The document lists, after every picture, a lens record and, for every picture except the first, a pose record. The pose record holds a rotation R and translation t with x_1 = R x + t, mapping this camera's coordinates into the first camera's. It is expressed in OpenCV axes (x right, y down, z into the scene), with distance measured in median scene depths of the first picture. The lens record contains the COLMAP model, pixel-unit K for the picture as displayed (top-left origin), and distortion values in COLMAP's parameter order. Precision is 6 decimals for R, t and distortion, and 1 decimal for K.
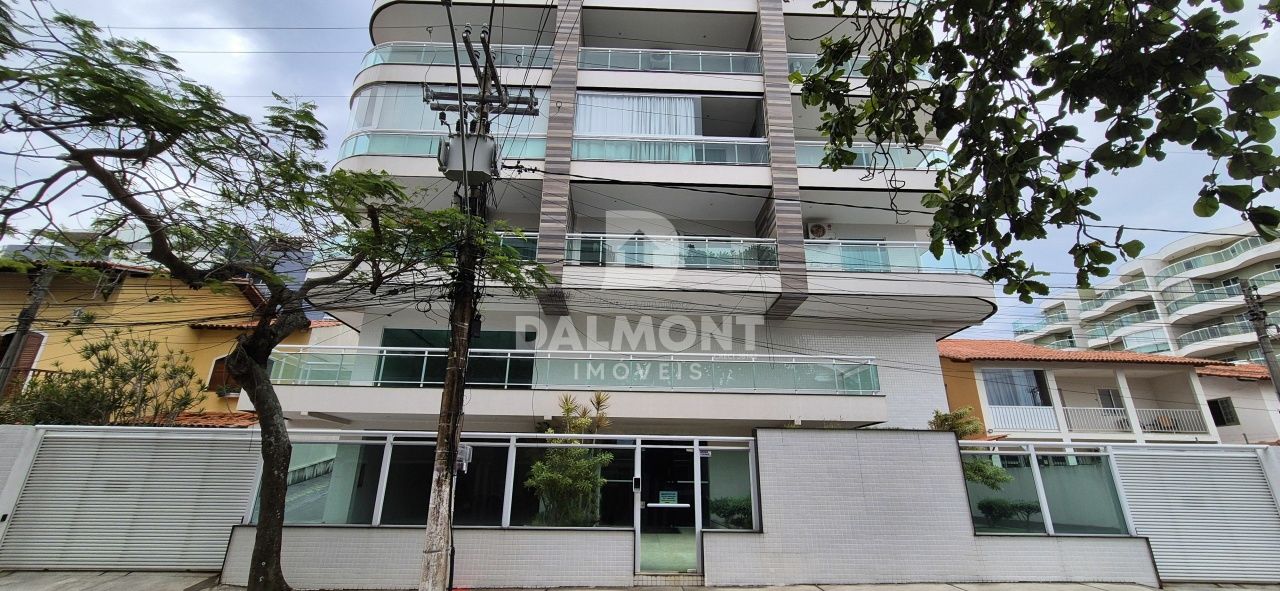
lens RADIAL K [[527.0, 0, 640.4], [0, 527.0, 293.0], [0, 0, 1]] dist [0.010711, -0.002142]
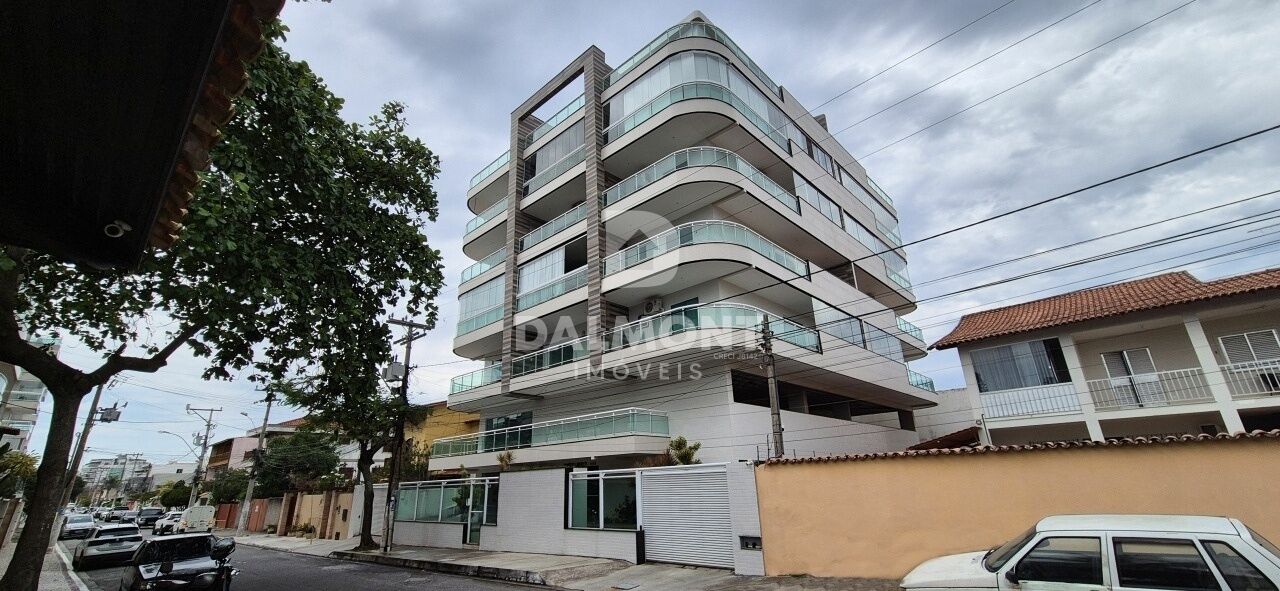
lens RADIAL K [[527.0, 0, 641.5], [0, 527.0, 290.8], [0, 0, 1]] dist [0.010711, -0.002142]
pose [[0.716110, -0.284610, -0.637325, 1.202379], [0.274825, 0.954304, -0.117366, -0.006017], [0.641605, -0.091106, 0.761605, -0.036754]]
